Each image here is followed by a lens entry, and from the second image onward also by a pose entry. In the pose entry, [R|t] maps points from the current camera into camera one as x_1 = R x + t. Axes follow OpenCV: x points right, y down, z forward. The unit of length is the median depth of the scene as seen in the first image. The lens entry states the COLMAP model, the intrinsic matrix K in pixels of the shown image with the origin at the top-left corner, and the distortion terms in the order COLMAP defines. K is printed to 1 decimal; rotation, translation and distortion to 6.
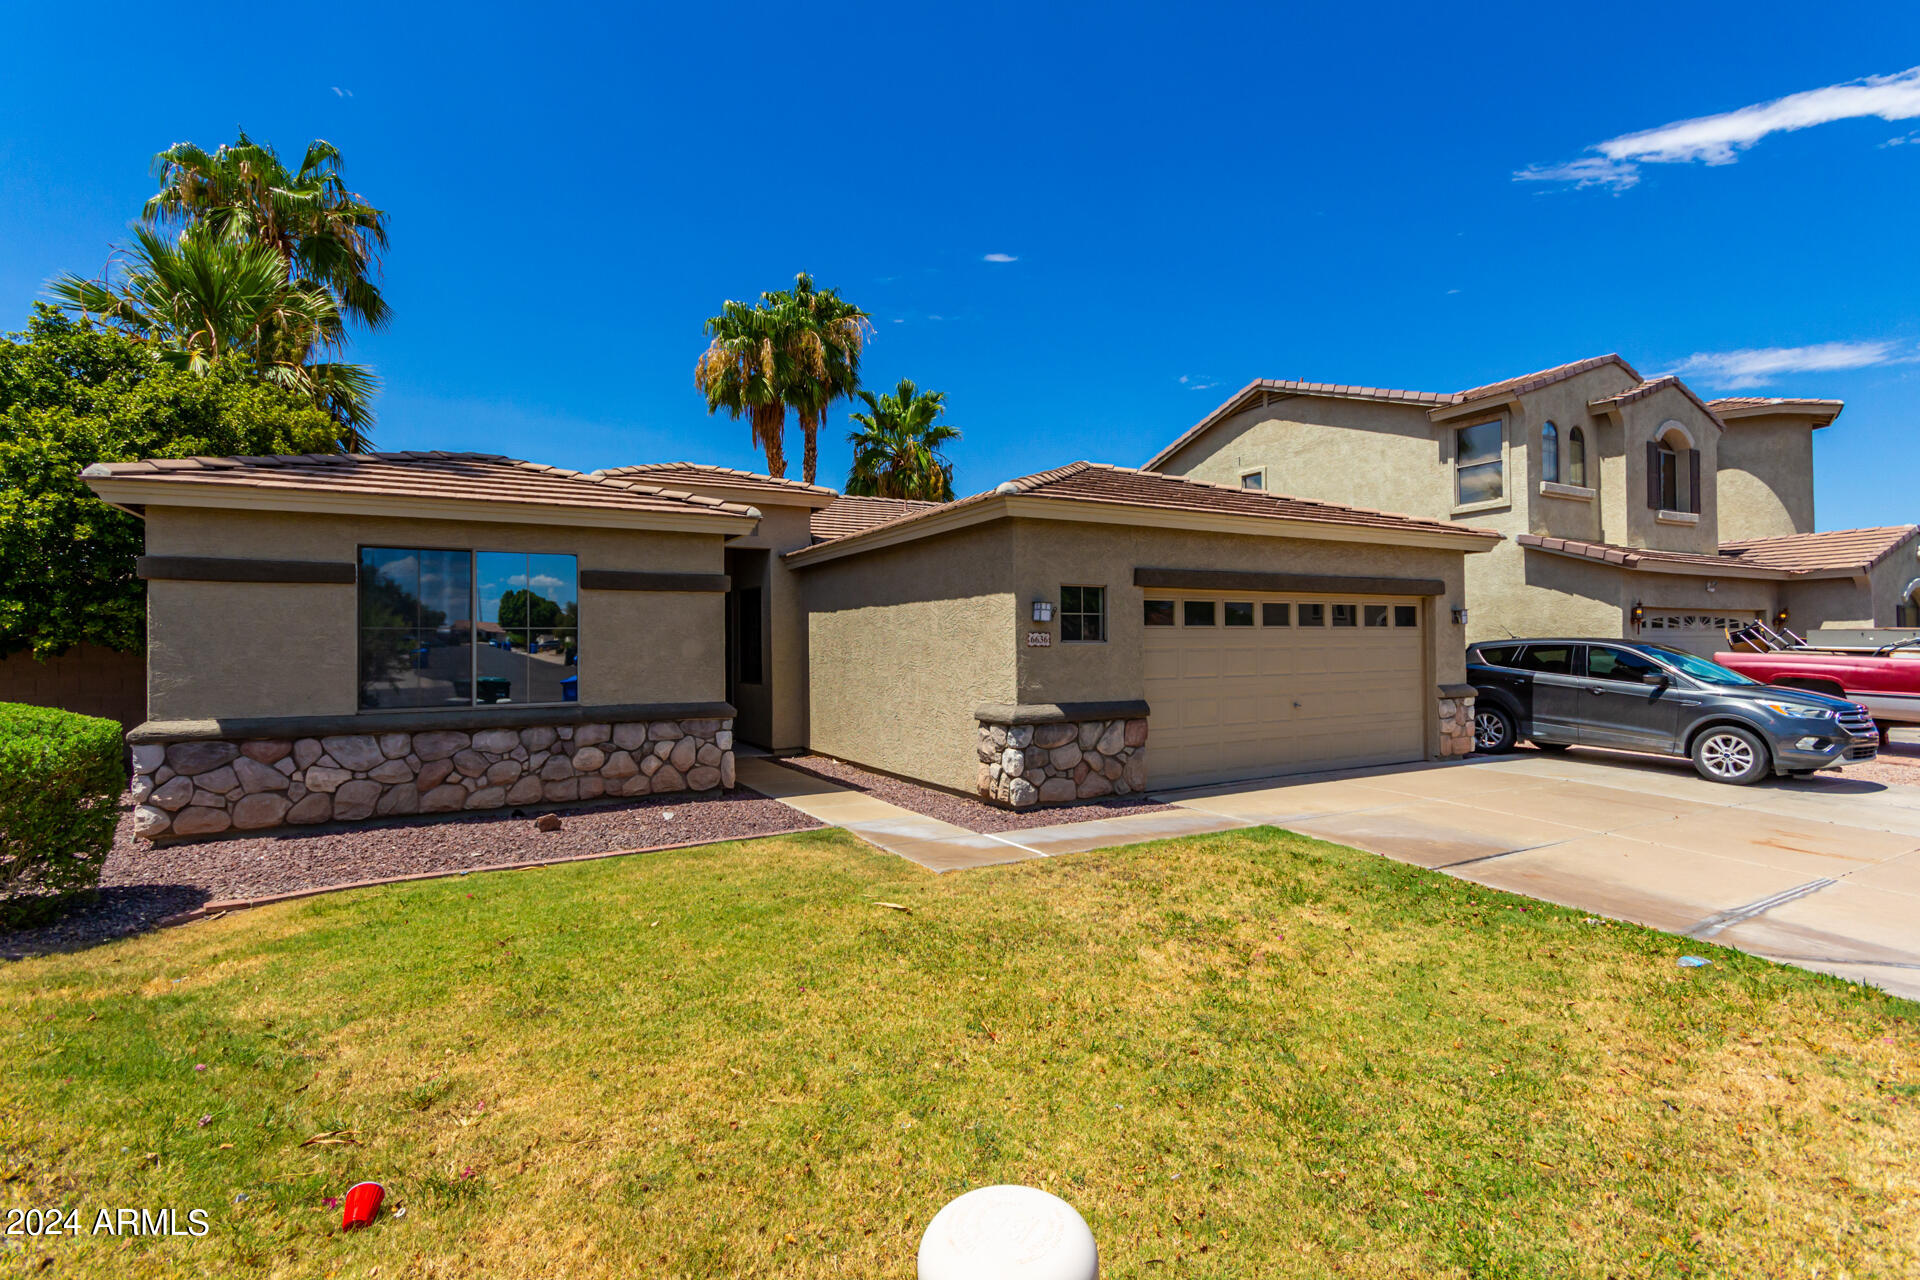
lens RADIAL K [[910.9, 0, 951.8], [0, 910.9, 636.4], [0, 0, 1]] dist [0.005144, 0.001019]
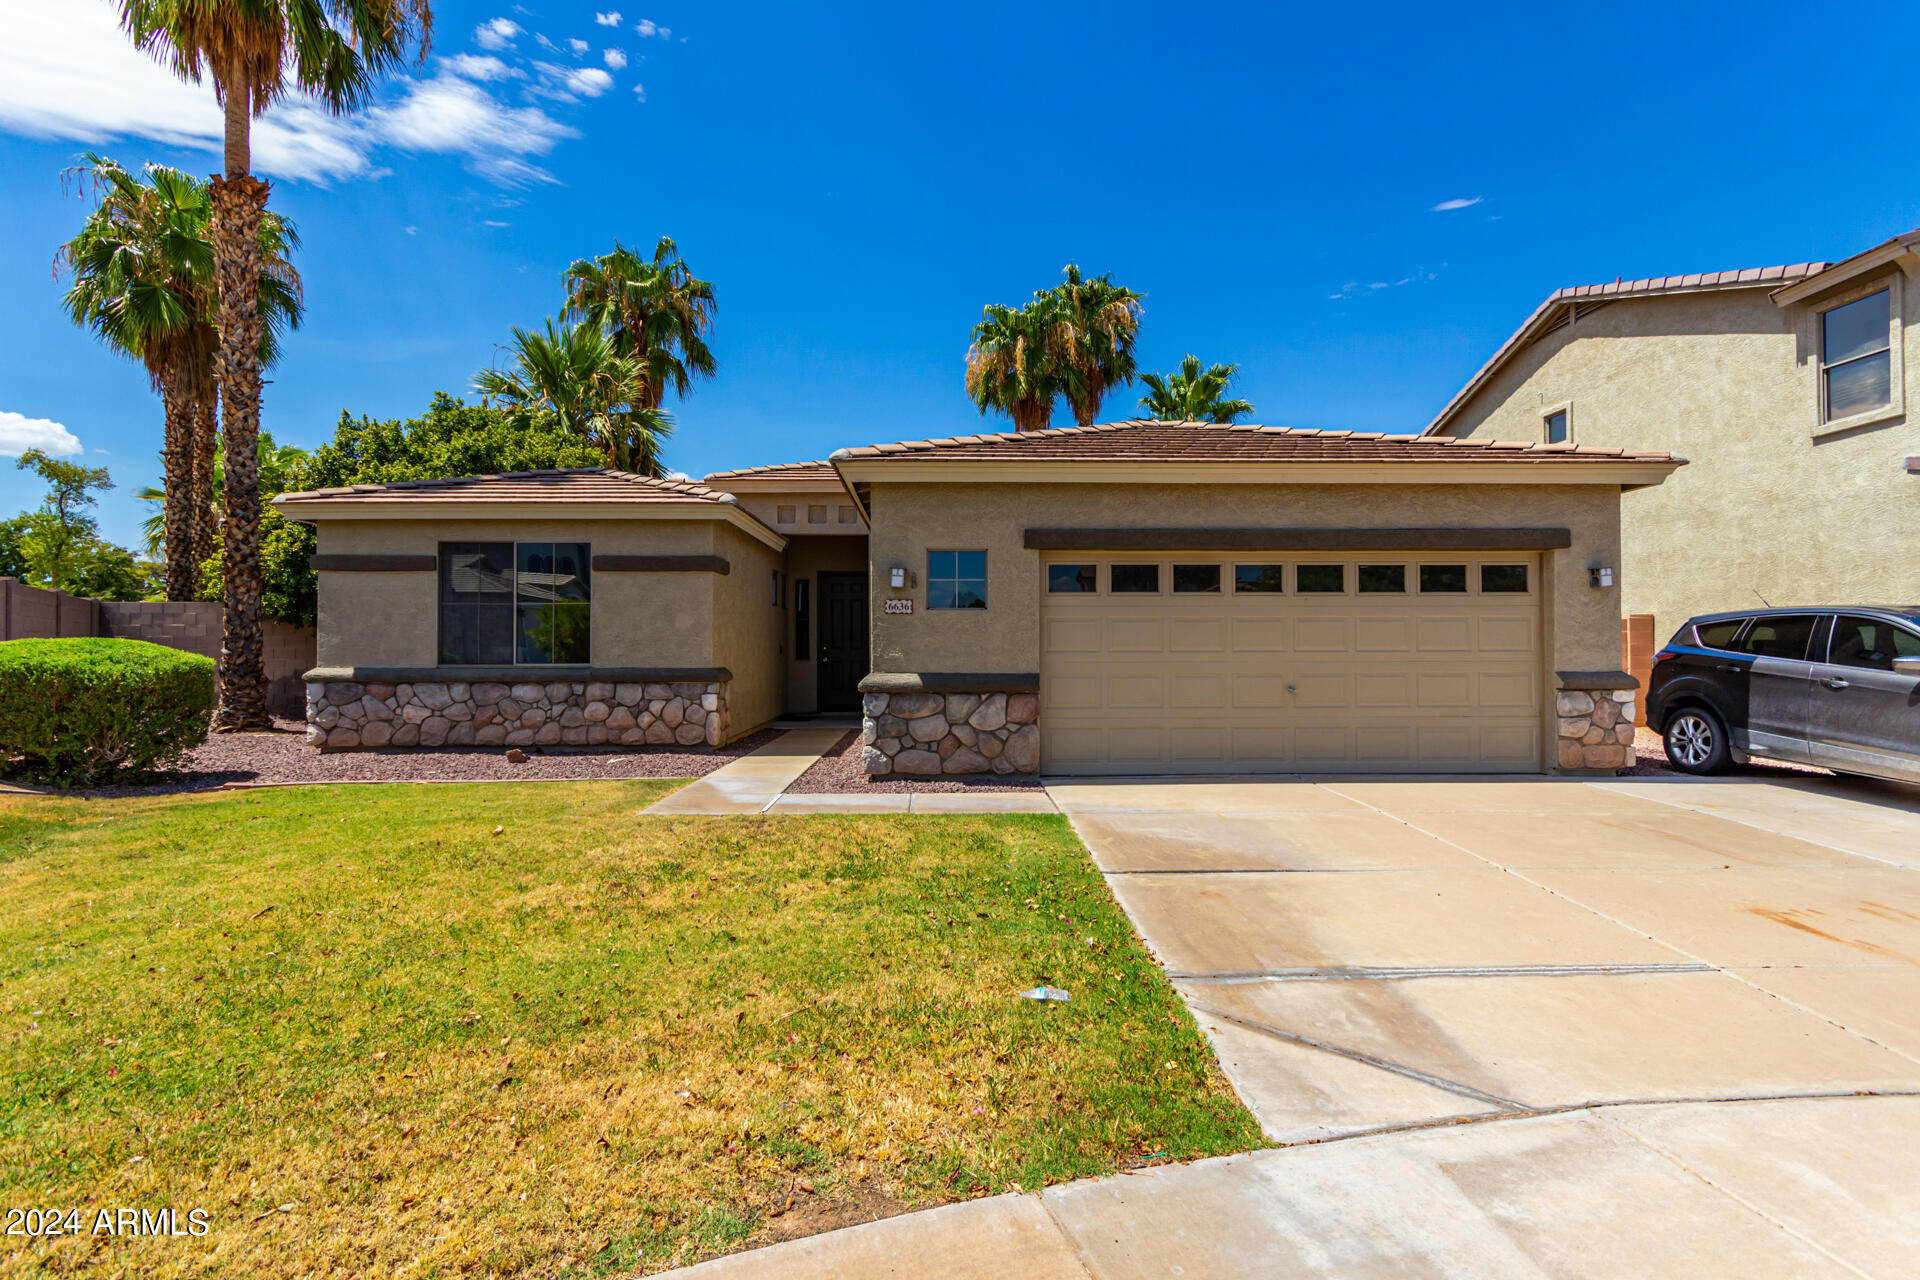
lens RADIAL K [[910.9, 0, 951.2], [0, 910.9, 625.5], [0, 0, 1]] dist [0.005144, 0.001019]
pose [[0.878752, -0.003693, -0.477265, 0.541838], [-0.002088, 0.999931, -0.011581, 0.031037], [0.477275, 0.011174, 0.878683, 0.151043]]
